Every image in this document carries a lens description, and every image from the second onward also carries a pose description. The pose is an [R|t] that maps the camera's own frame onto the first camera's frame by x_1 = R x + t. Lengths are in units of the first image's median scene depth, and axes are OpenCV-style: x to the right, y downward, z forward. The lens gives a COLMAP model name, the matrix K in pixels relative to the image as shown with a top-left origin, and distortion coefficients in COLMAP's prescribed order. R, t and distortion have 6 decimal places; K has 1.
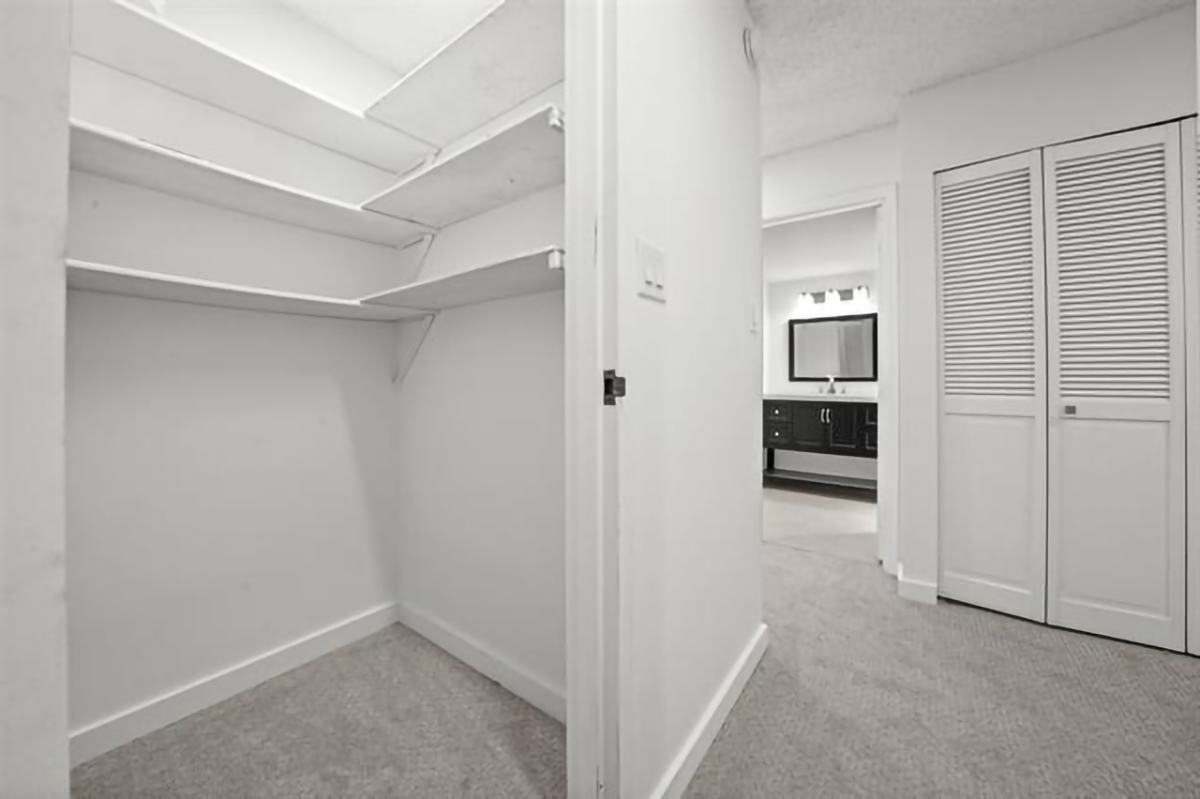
lens RADIAL K [[431.1, 0, 602.3], [0, 431.1, 378.8], [0, 0, 1]] dist [-0.006235, 0.000367]
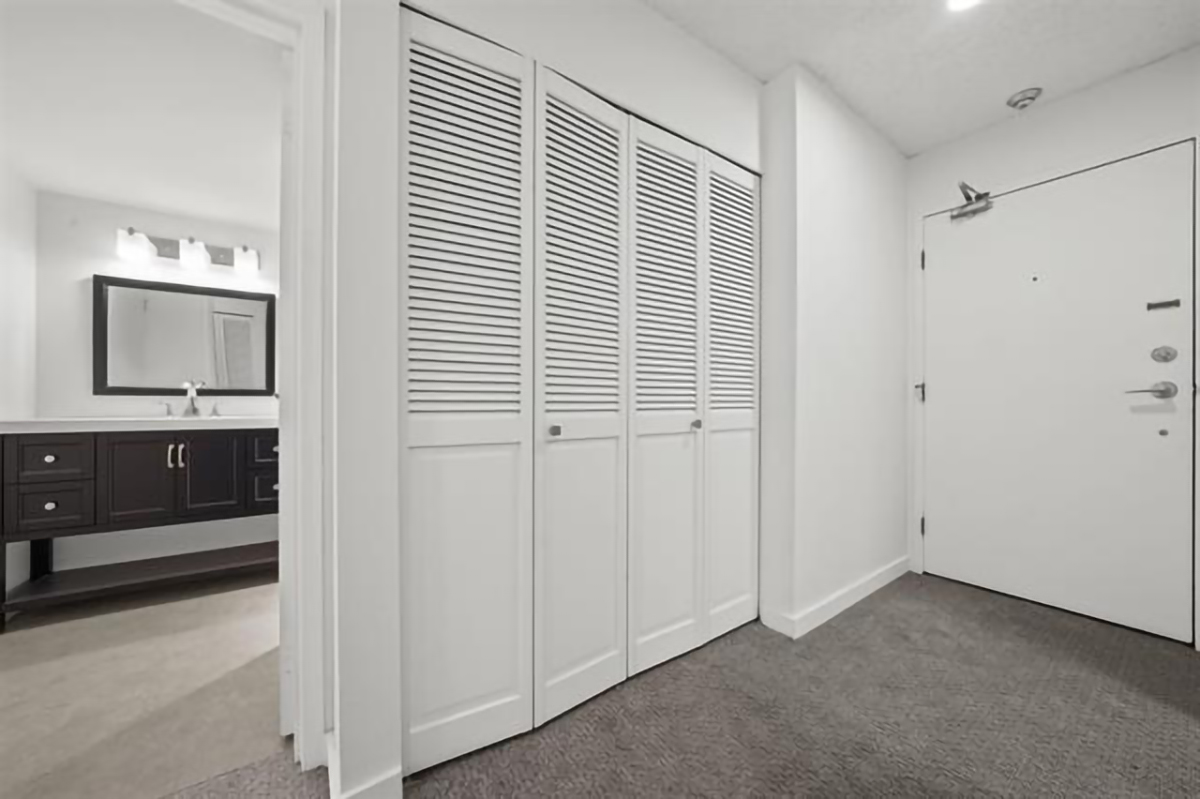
lens RADIAL K [[431.1, 0, 600.1], [0, 431.1, 402.5], [0, 0, 1]] dist [-0.006235, 0.000367]
pose [[0.335751, -0.003444, 0.941944, 0.176629], [-0.008623, 0.999940, 0.006729, 0.007906], [-0.941911, -0.010381, 0.335701, 0.291444]]
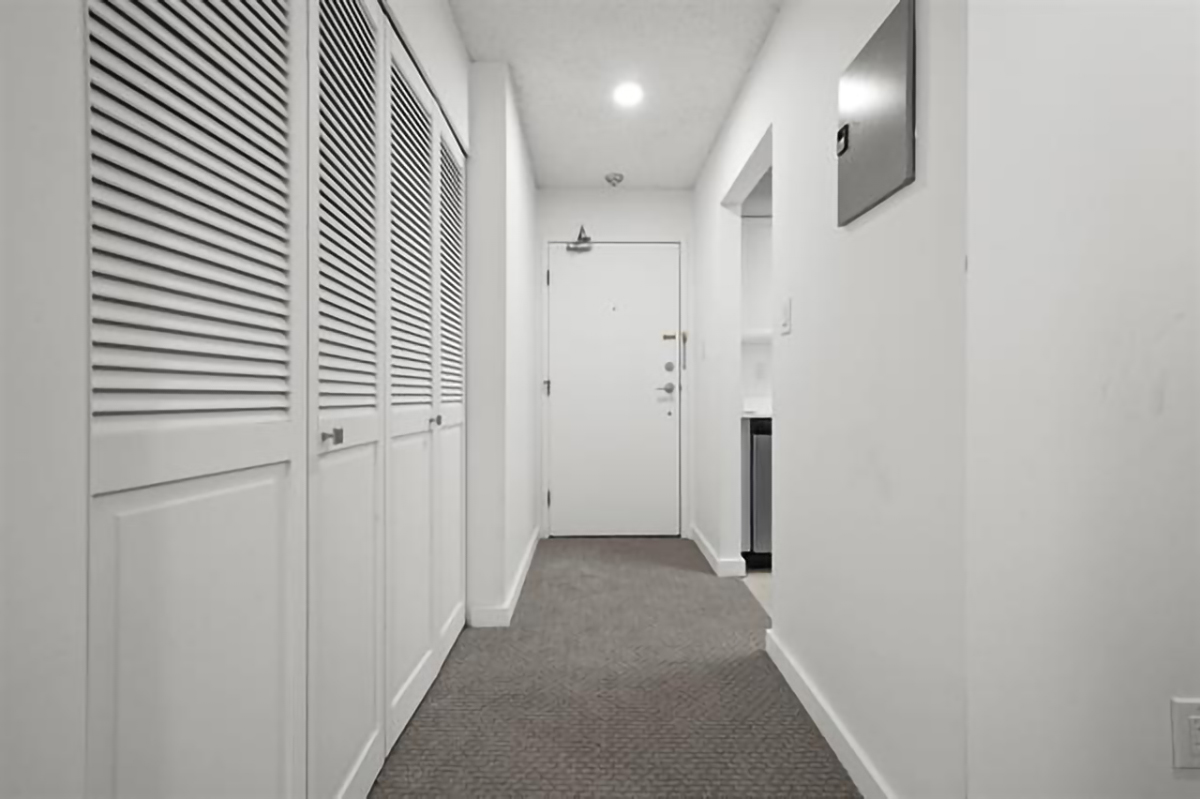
lens RADIAL K [[467.5, 0, 601.8], [0, 467.5, 398.3], [0, 0, 1]] dist [0.003383, -0.000086]
pose [[-0.589199, -0.003722, 0.807979, 0.205232], [-0.006086, 0.999981, 0.000168, 0.011415], [-0.807965, -0.004819, -0.589211, 0.465141]]
